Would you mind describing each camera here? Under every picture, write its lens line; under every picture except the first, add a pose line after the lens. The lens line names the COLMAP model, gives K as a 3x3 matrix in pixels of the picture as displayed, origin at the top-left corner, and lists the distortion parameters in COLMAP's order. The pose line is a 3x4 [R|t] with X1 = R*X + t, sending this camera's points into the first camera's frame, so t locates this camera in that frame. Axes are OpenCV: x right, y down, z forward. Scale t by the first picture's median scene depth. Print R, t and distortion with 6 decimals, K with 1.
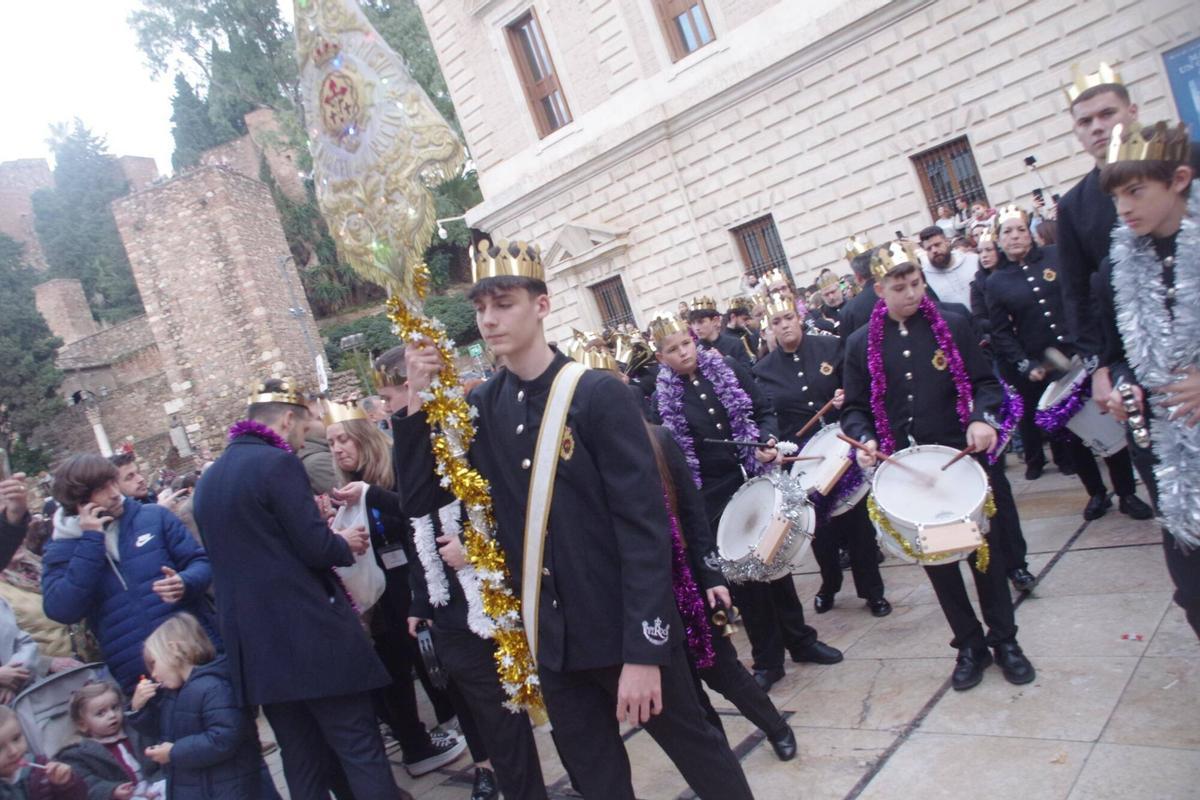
lens RADIAL K [[945.5, 0, 607.5], [0, 945.5, 399.3], [0, 0, 1]] dist [-0.166460, 0.194971]
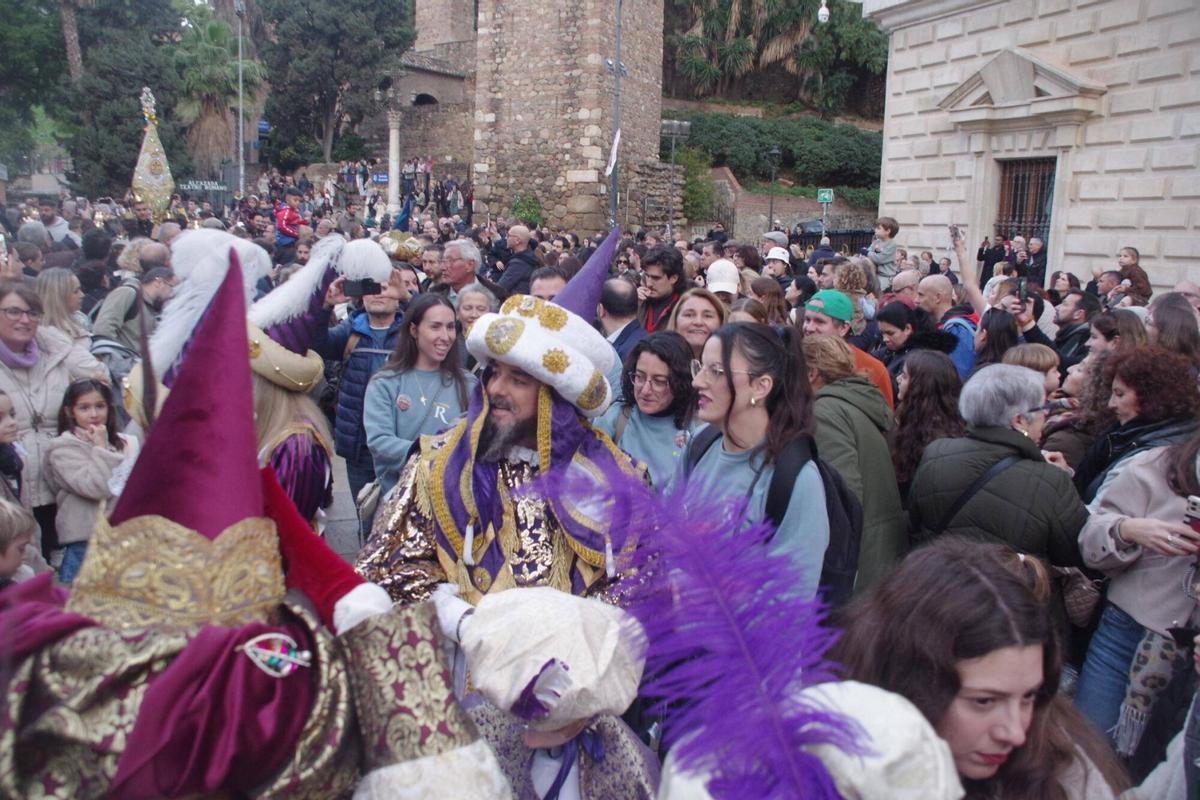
lens RADIAL K [[945.5, 0, 607.5], [0, 945.5, 399.3], [0, 0, 1]] dist [-0.166460, 0.194971]
pose [[0.862271, 0.406696, -0.301806, 0.003155], [-0.345923, 0.908216, 0.235544, -0.019018], [0.369900, -0.098701, 0.923814, 0.218719]]
